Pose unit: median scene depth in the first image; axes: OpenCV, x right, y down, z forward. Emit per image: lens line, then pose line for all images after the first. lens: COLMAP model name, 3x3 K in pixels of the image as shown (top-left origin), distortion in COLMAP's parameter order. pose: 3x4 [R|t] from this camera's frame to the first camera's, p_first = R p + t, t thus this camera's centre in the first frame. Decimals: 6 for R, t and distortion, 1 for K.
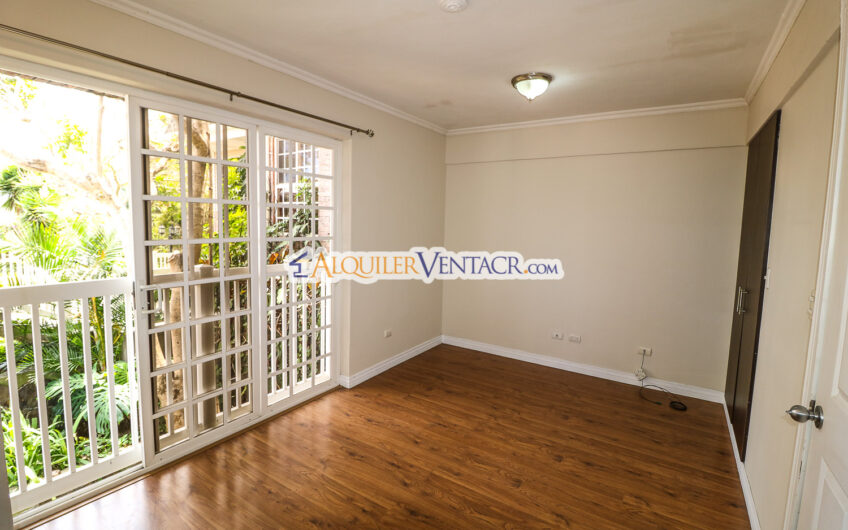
lens RADIAL K [[394.5, 0, 427.2], [0, 394.5, 259.5], [0, 0, 1]] dist [-0.009499, -0.001520]
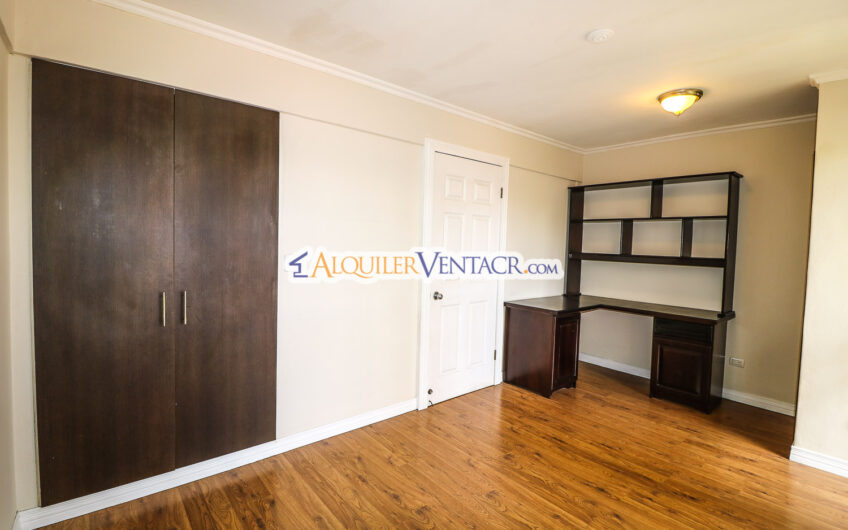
lens RADIAL K [[394.5, 0, 428.5], [0, 394.5, 255.9], [0, 0, 1]] dist [-0.009499, -0.001520]
pose [[-0.956963, -0.063793, 0.283110, 0.144728], [-0.025146, 0.990099, 0.138100, -0.138391], [-0.289117, 0.125038, -0.949093, 1.911688]]
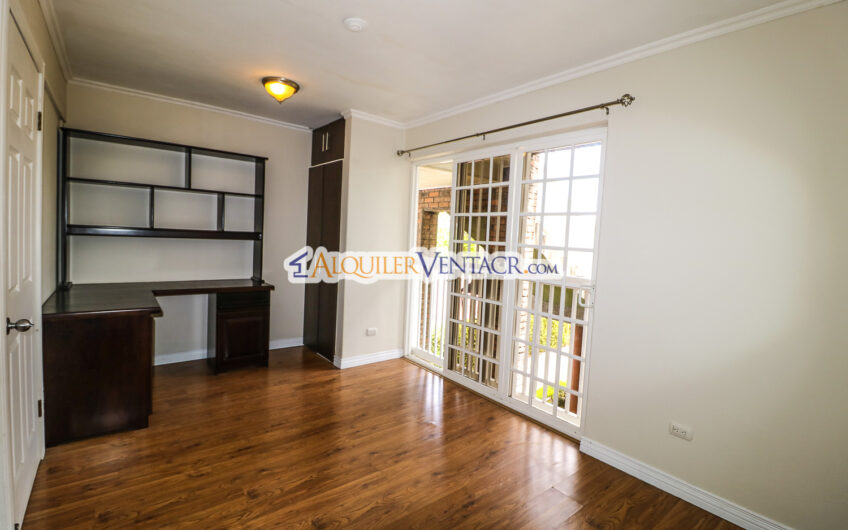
lens RADIAL K [[394.5, 0, 426.5], [0, 394.5, 262.4], [0, 0, 1]] dist [-0.009499, -0.001520]
pose [[-0.317791, 0.027208, -0.947770, 0.928458], [-0.151523, 0.985284, 0.079091, -0.065029], [0.935975, 0.168744, -0.308992, 1.391121]]
